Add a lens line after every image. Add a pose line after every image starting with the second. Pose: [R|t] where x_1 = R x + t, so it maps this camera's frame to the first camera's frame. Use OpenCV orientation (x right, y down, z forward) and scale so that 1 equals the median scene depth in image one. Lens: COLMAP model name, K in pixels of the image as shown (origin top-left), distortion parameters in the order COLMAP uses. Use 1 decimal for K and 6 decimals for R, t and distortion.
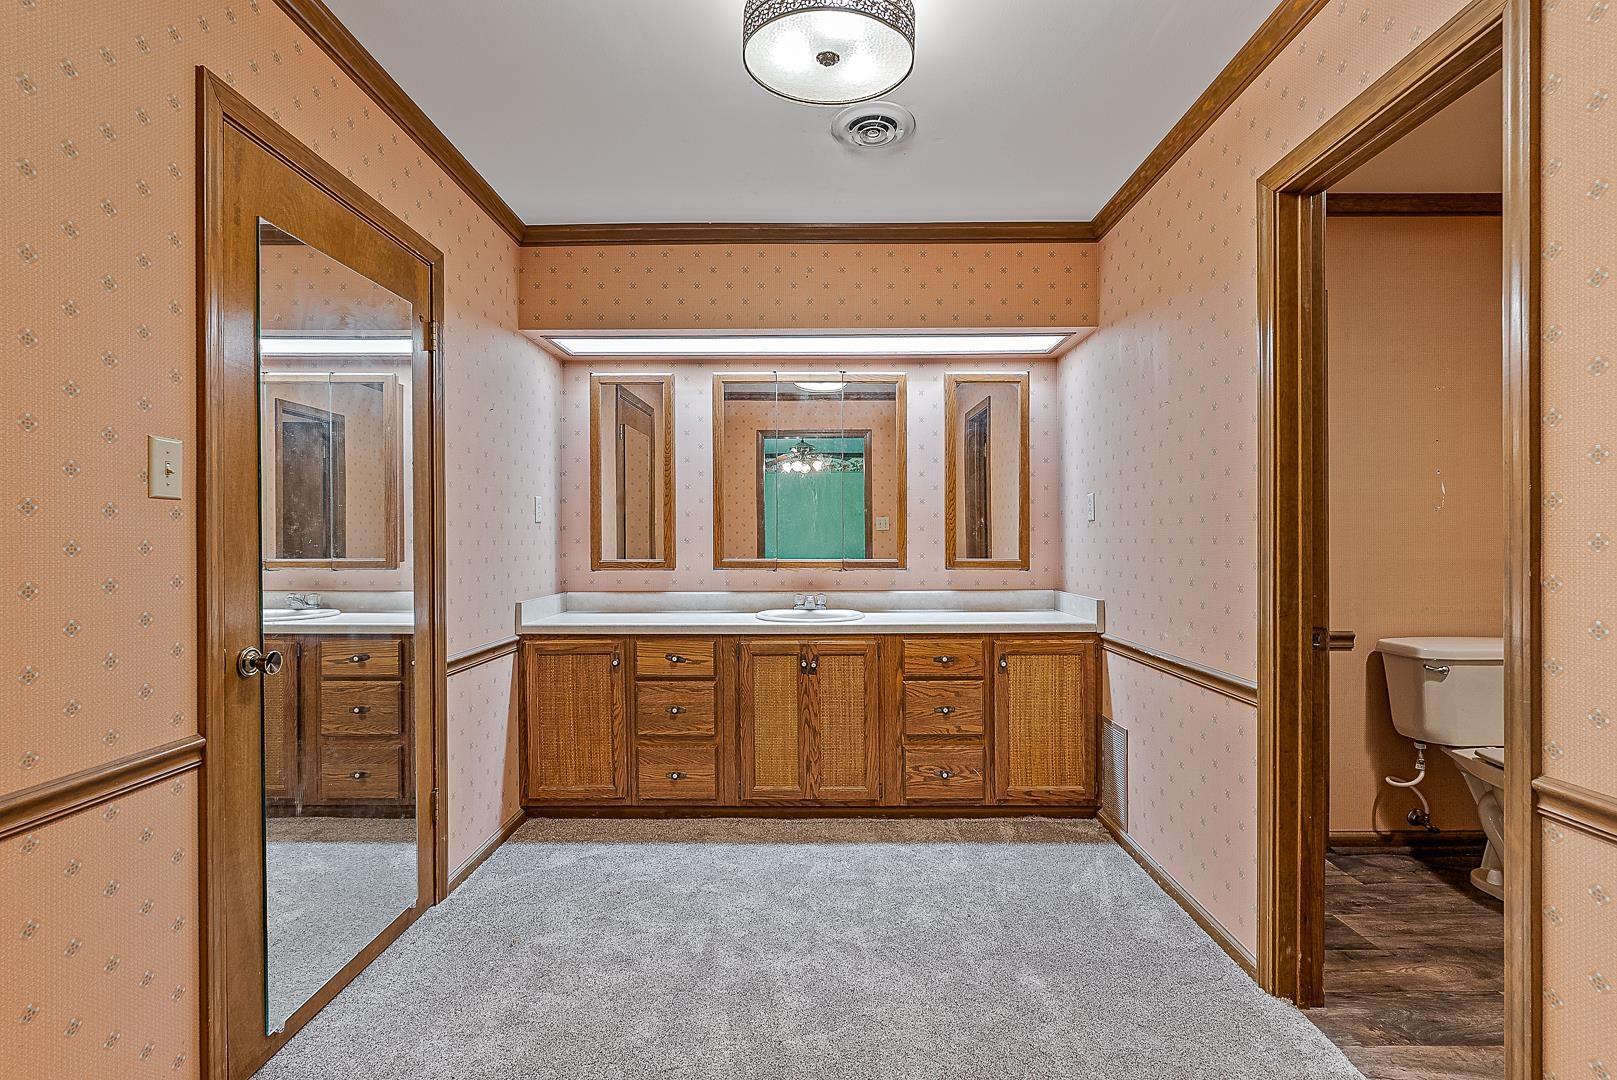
lens RADIAL K [[740.6, 0, 808.2], [0, 740.6, 552.3], [0, 0, 1]] dist [-0.000395, -0.000001]
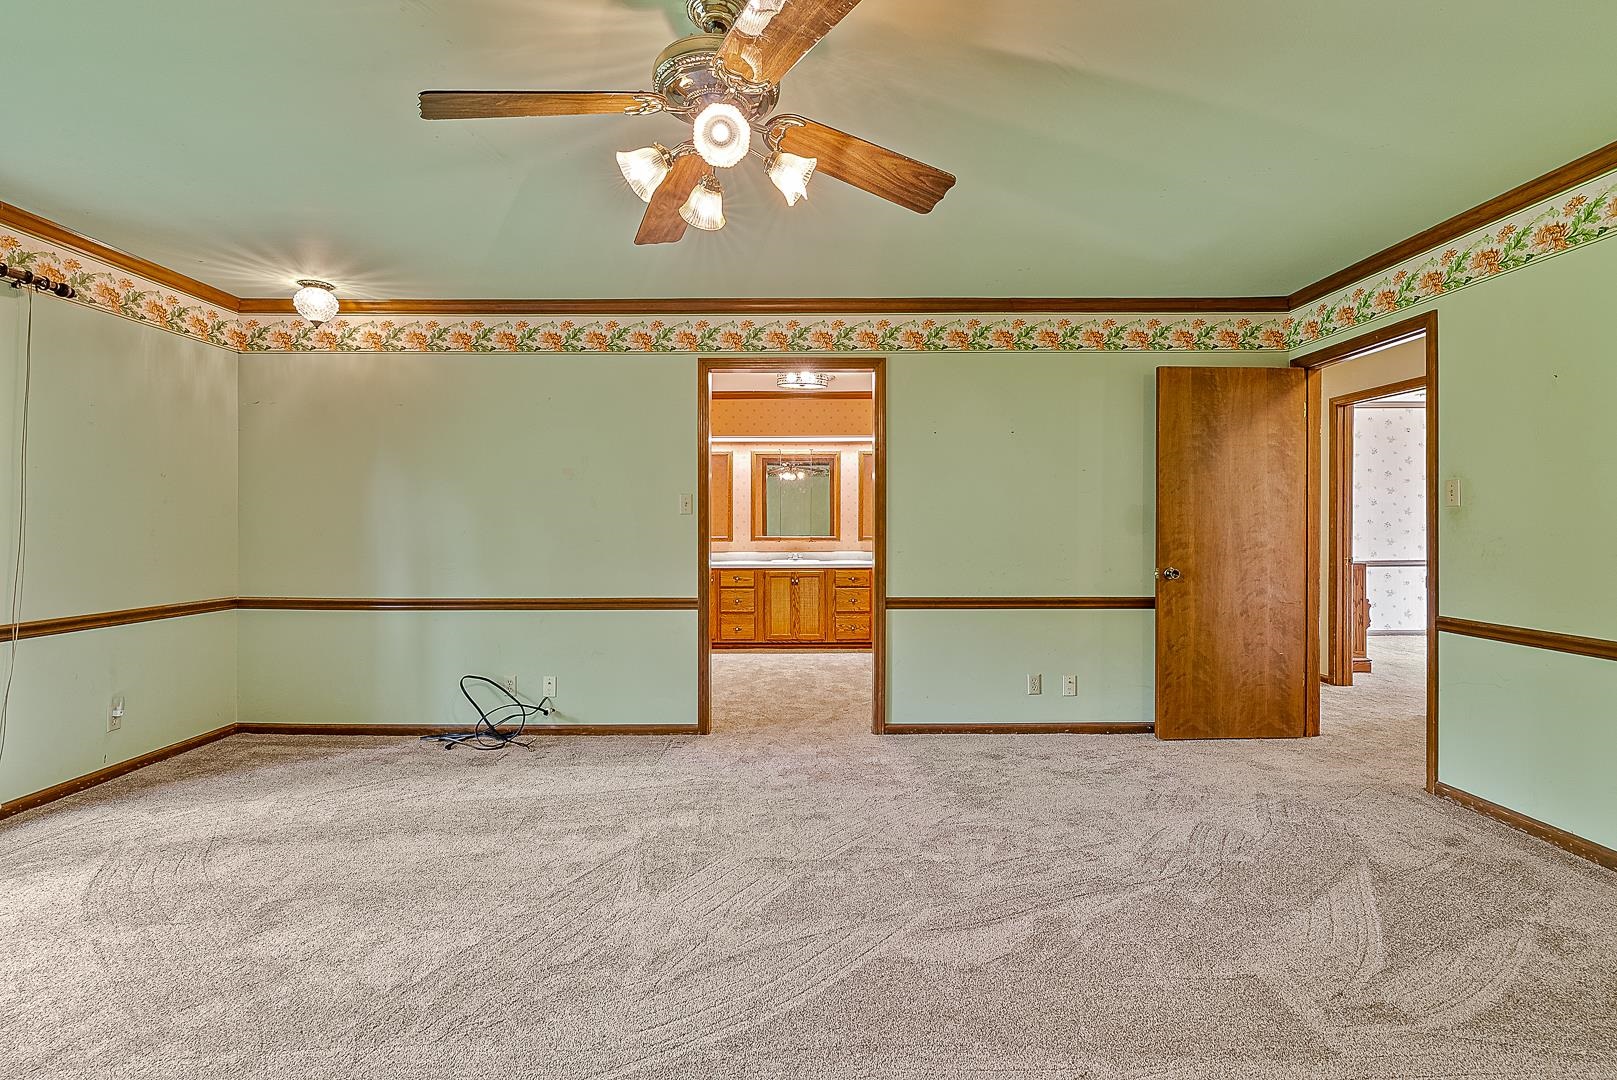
lens RADIAL K [[740.6, 0, 807.5], [0, 740.6, 534.5], [0, 0, 1]] dist [-0.000395, -0.000001]
pose [[0.999836, 0.002433, 0.017957, -0.001695], [-0.002519, 0.999985, 0.004767, -0.006546], [-0.017945, -0.004812, 0.999827, -1.313170]]
